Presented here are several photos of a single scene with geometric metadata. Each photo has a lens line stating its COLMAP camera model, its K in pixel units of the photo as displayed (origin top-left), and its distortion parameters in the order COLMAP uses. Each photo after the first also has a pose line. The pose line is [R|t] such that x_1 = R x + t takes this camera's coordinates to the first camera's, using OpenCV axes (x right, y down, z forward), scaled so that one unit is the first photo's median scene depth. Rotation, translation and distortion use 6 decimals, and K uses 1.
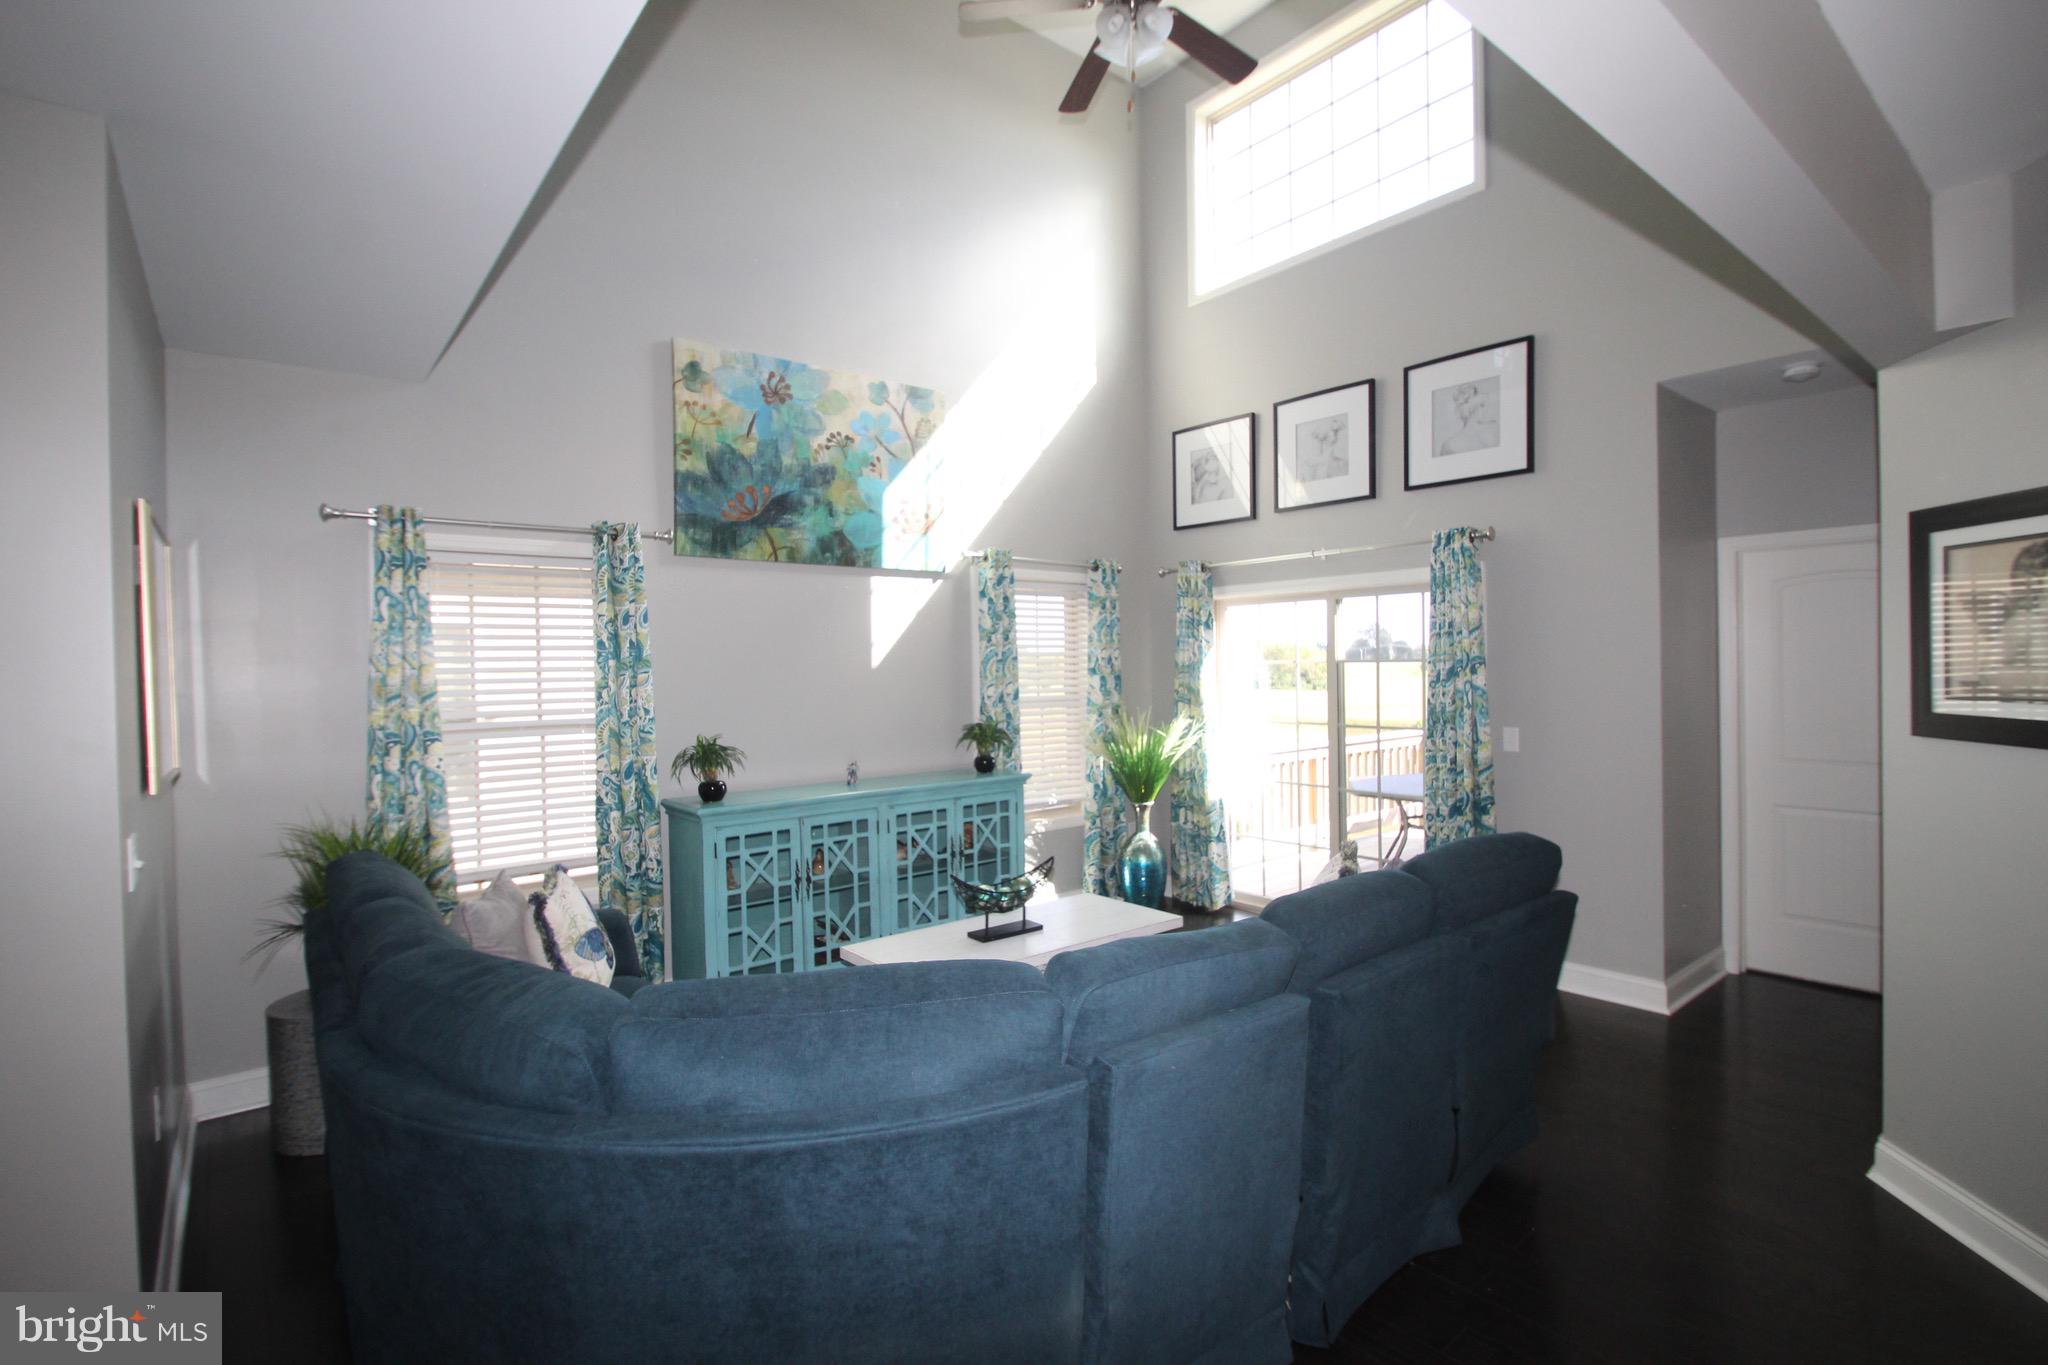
lens RADIAL K [[955.2, 0, 1030.3], [0, 955.2, 673.7], [0, 0, 1]] dist [0.008396, -0.014303]
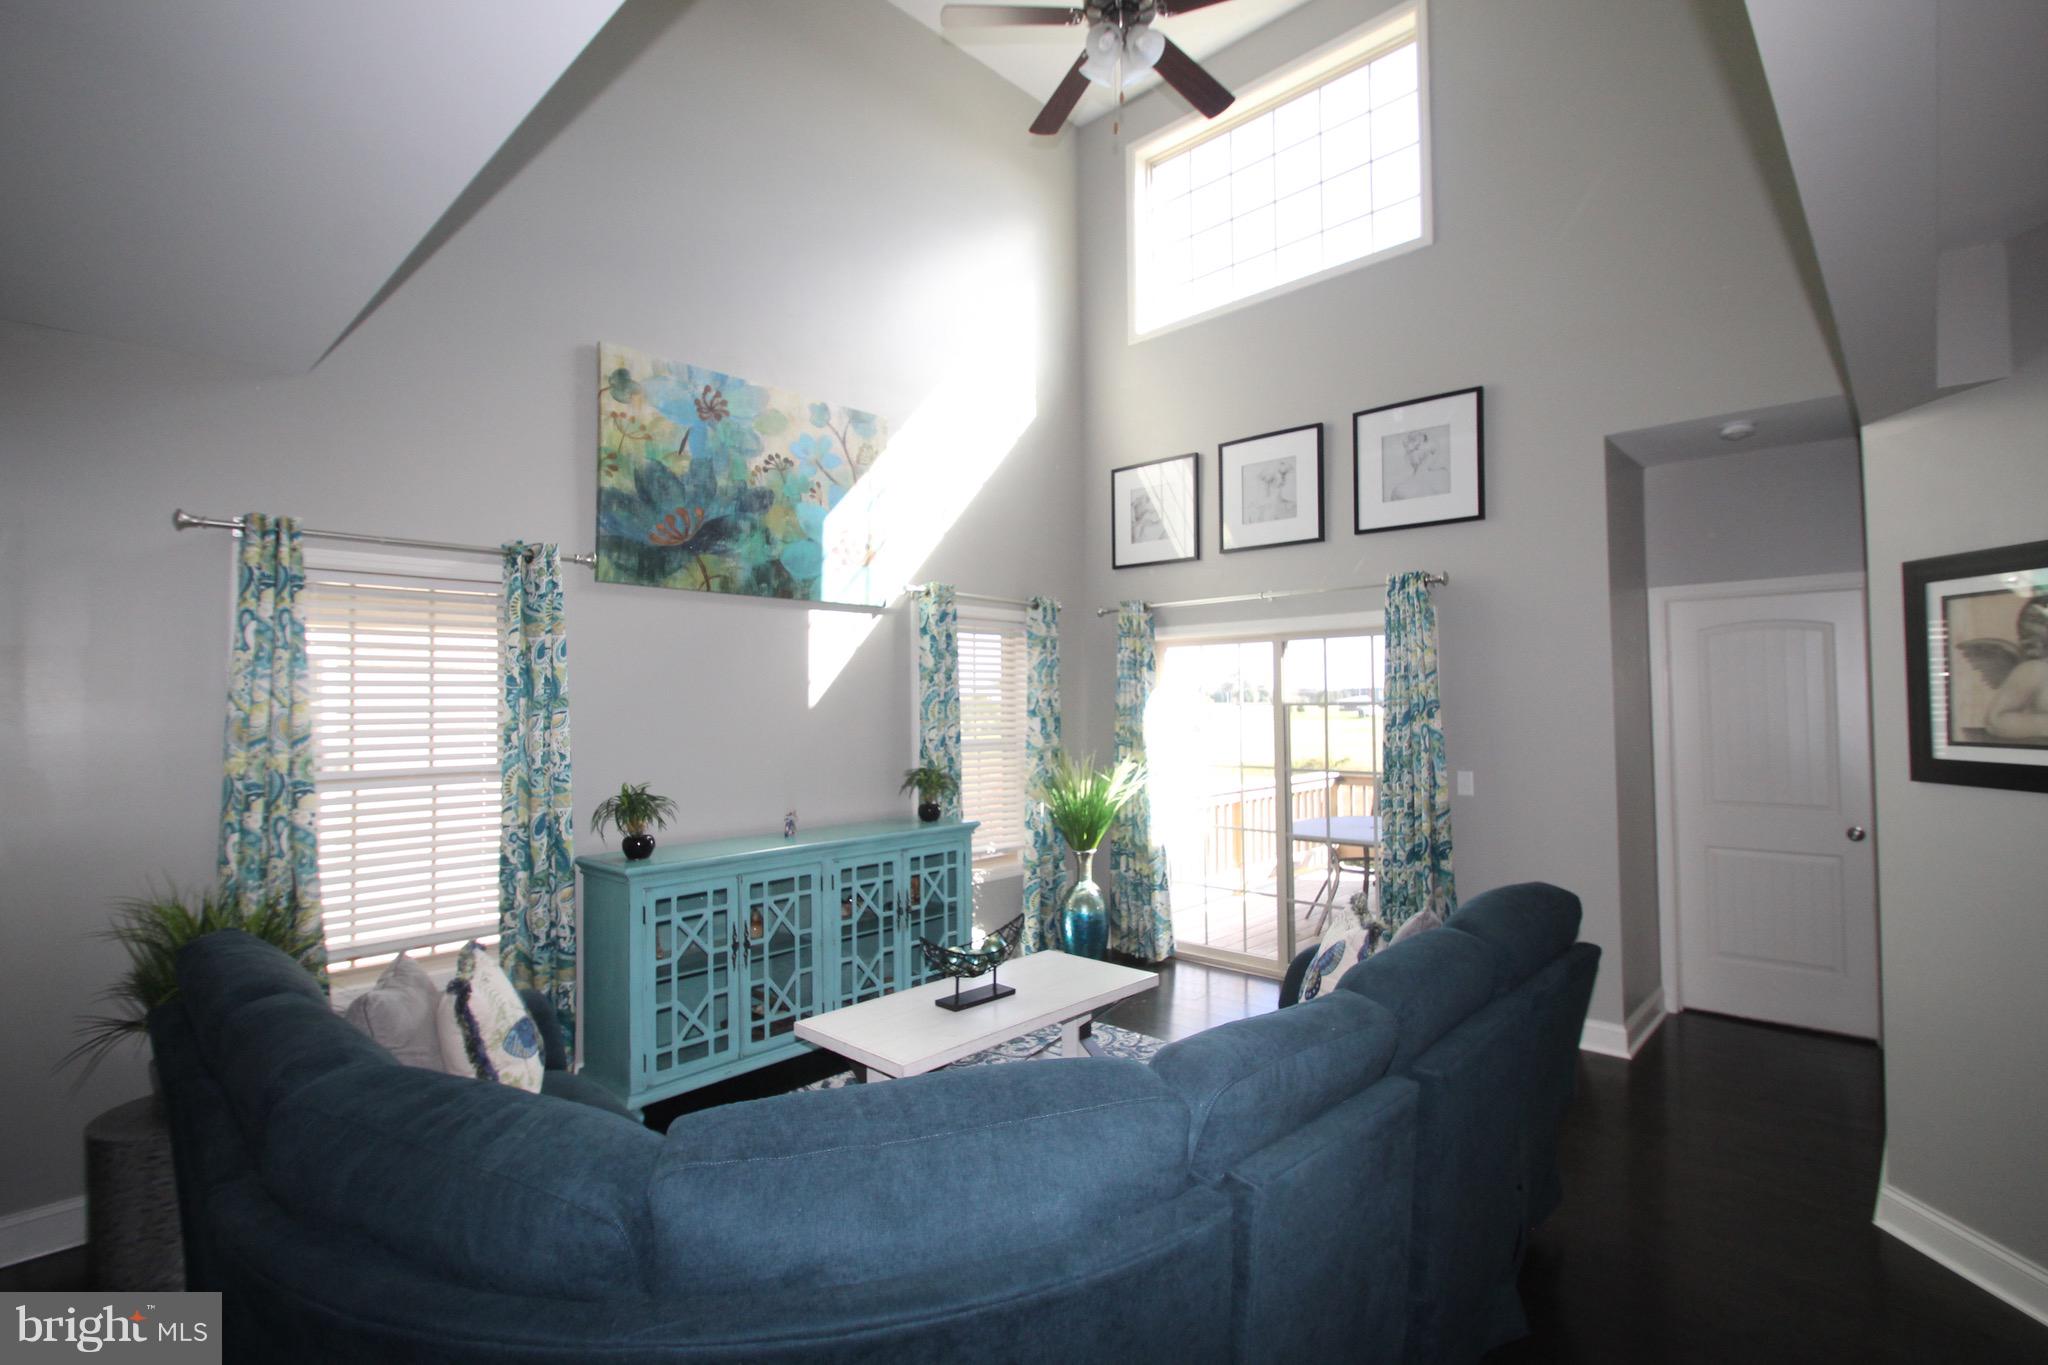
lens RADIAL K [[955.2, 0, 1029.5], [0, 955.2, 673.2], [0, 0, 1]] dist [0.008396, -0.014303]
pose [[0.991533, 0.010167, 0.129460, -0.078946], [-0.004533, 0.999032, -0.043745, -0.000662], [-0.129779, 0.042788, 0.990619, 0.060438]]
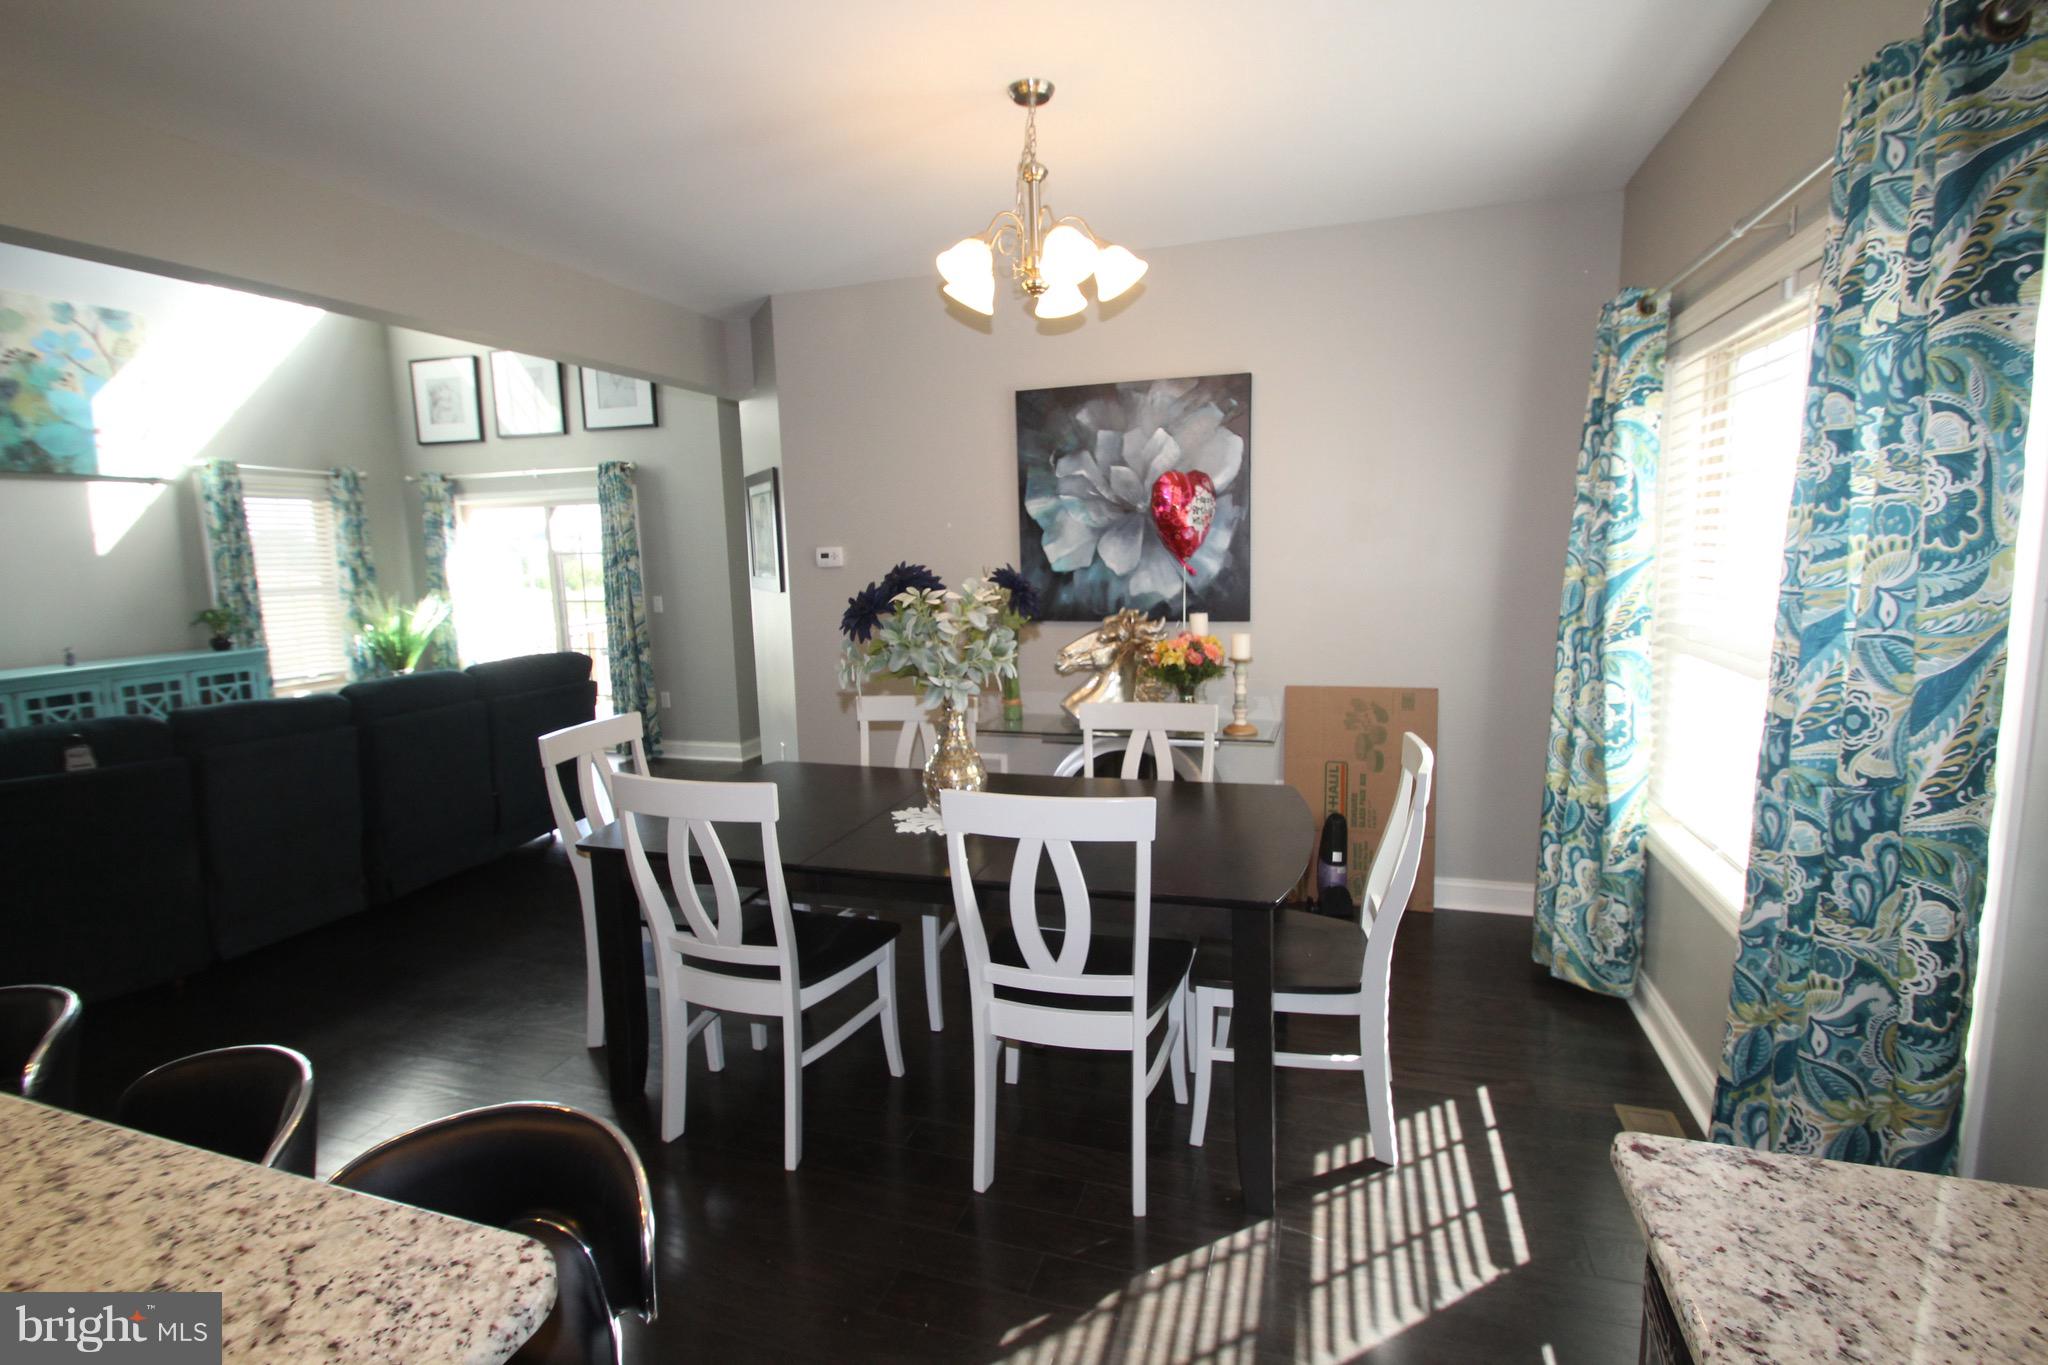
lens RADIAL K [[955.2, 0, 1033.2], [0, 955.2, 675.2], [0, 0, 1]] dist [0.008396, -0.014303]
pose [[0.840330, -0.077698, 0.536477, 0.174803], [0.015838, 0.992771, 0.118975, 0.008781], [-0.541843, -0.091481, 0.835486, -0.590782]]
